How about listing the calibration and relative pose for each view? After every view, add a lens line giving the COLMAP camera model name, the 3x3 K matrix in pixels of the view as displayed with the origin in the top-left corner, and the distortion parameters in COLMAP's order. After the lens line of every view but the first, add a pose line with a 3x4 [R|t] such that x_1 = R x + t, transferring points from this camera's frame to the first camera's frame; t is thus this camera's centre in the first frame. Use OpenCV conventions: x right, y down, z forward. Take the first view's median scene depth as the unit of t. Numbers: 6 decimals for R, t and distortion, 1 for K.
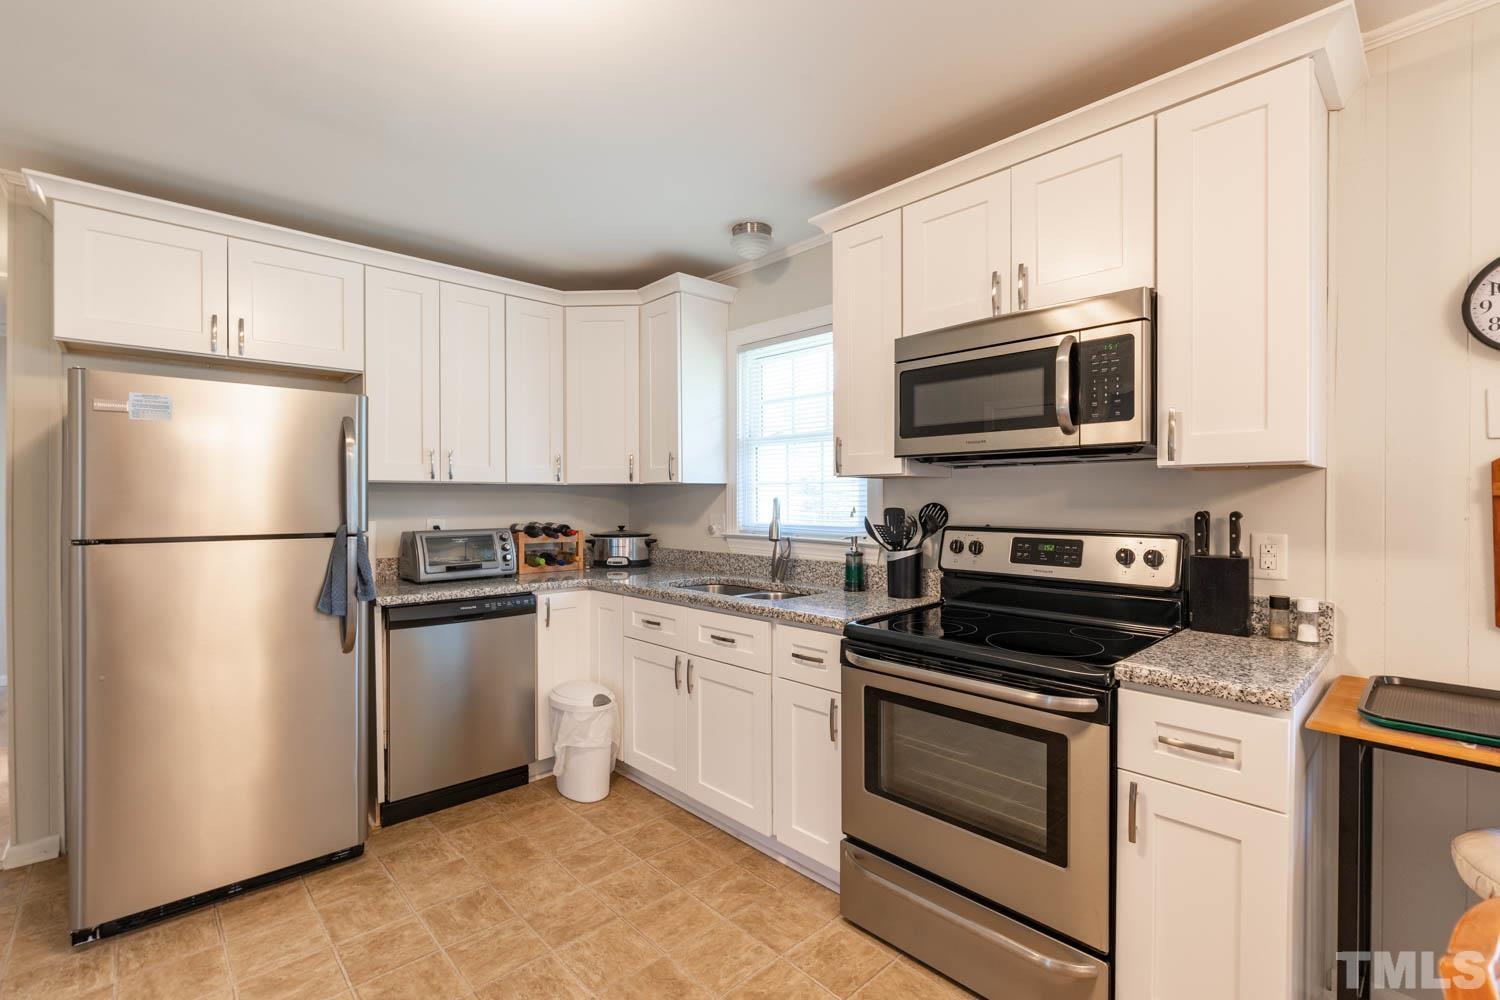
lens RADIAL K [[669.8, 0, 744.9], [0, 669.8, 500.7], [0, 0, 1]] dist [-0.004254, 0.000273]
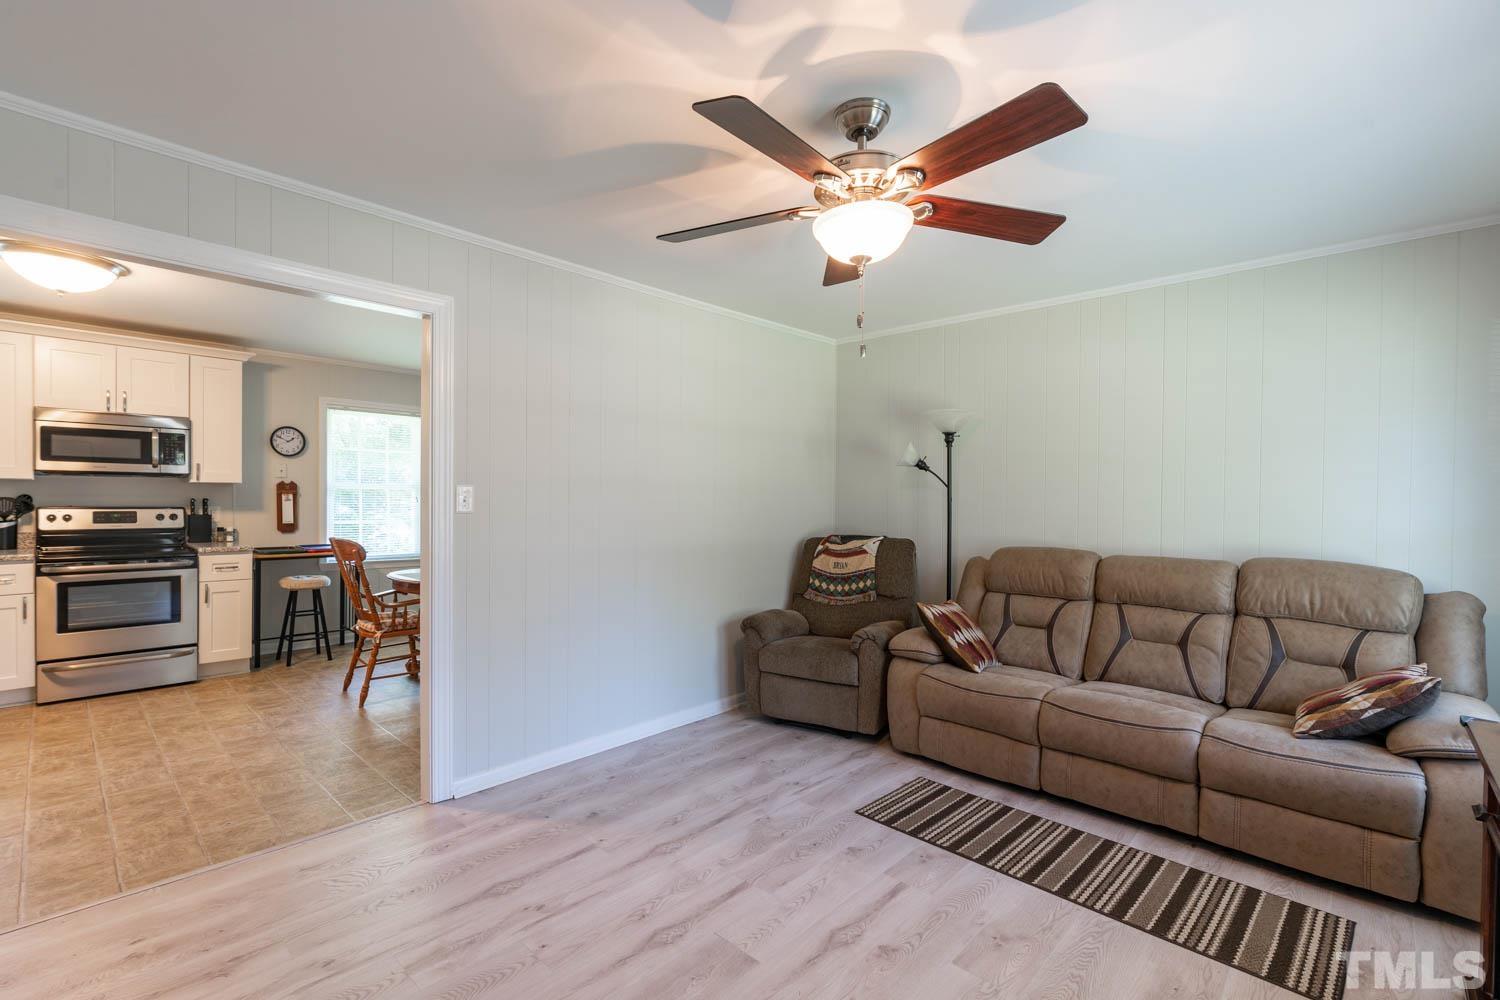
lens RADIAL K [[669.8, 0, 744.9], [0, 669.8, 500.7], [0, 0, 1]] dist [-0.004254, 0.000273]
pose [[-0.063402, -0.005957, 0.997970, -1.573578], [-0.007301, 0.999958, 0.005505, -0.004061], [-0.997961, -0.006938, -0.063443, -0.768780]]
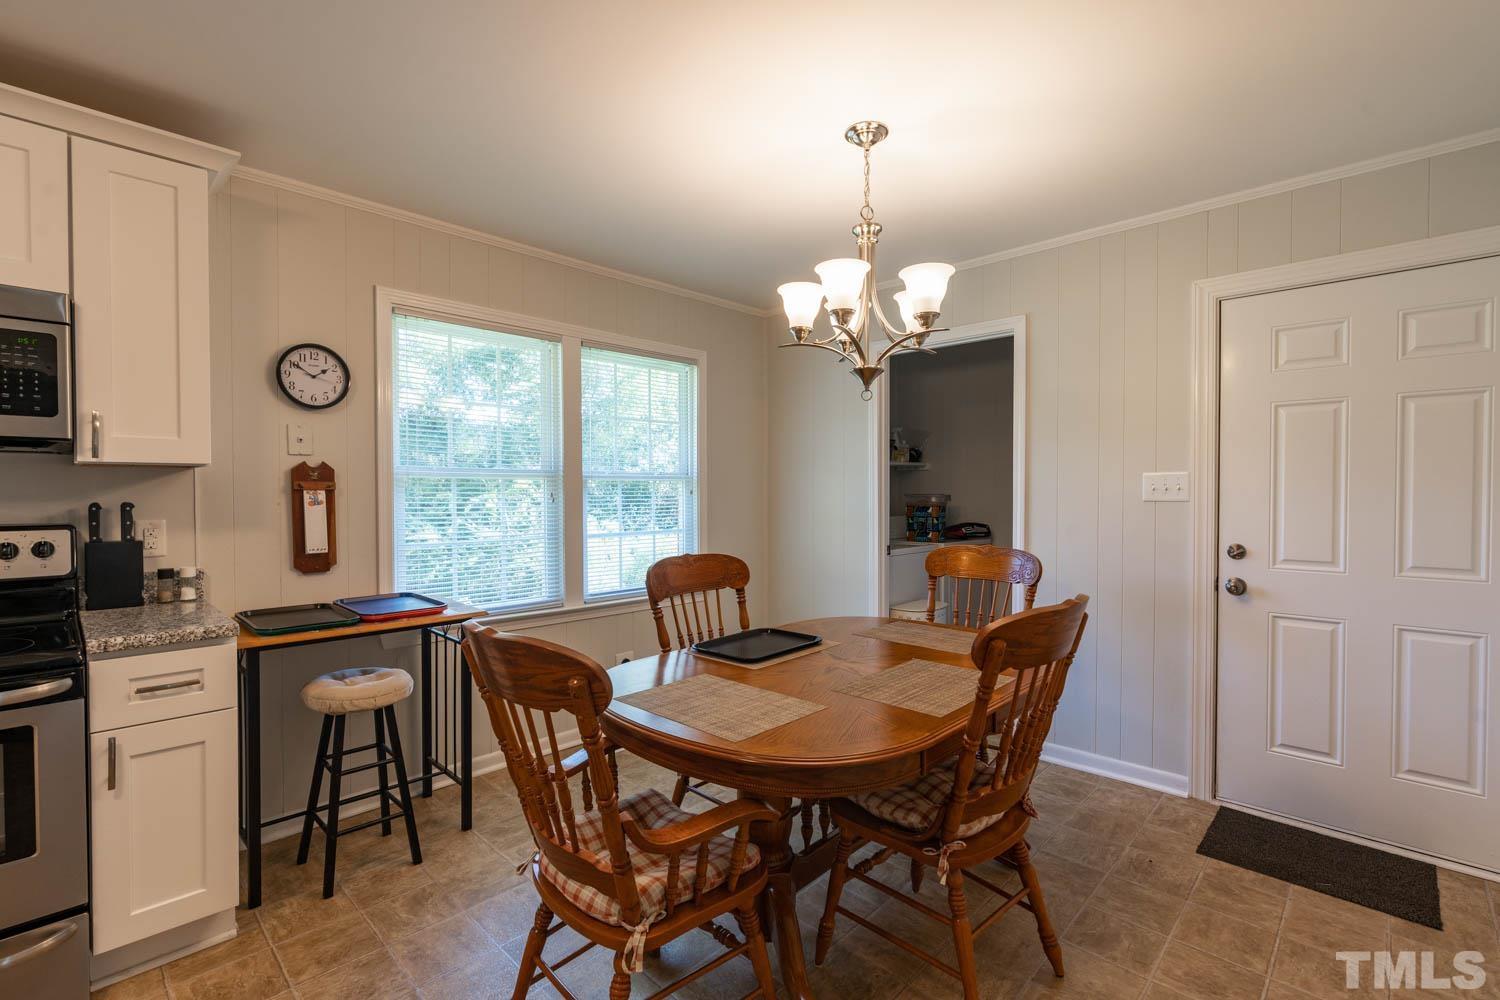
lens RADIAL K [[678.2, 0, 743.3], [0, 678.2, 501.3], [0, 0, 1]] dist [-0.008198, 0.000927]
pose [[-0.047755, -0.017044, 0.998714, -0.361792], [0.004285, 0.999842, 0.017268, -0.000990], [-0.998850, 0.005104, -0.047675, -0.020573]]
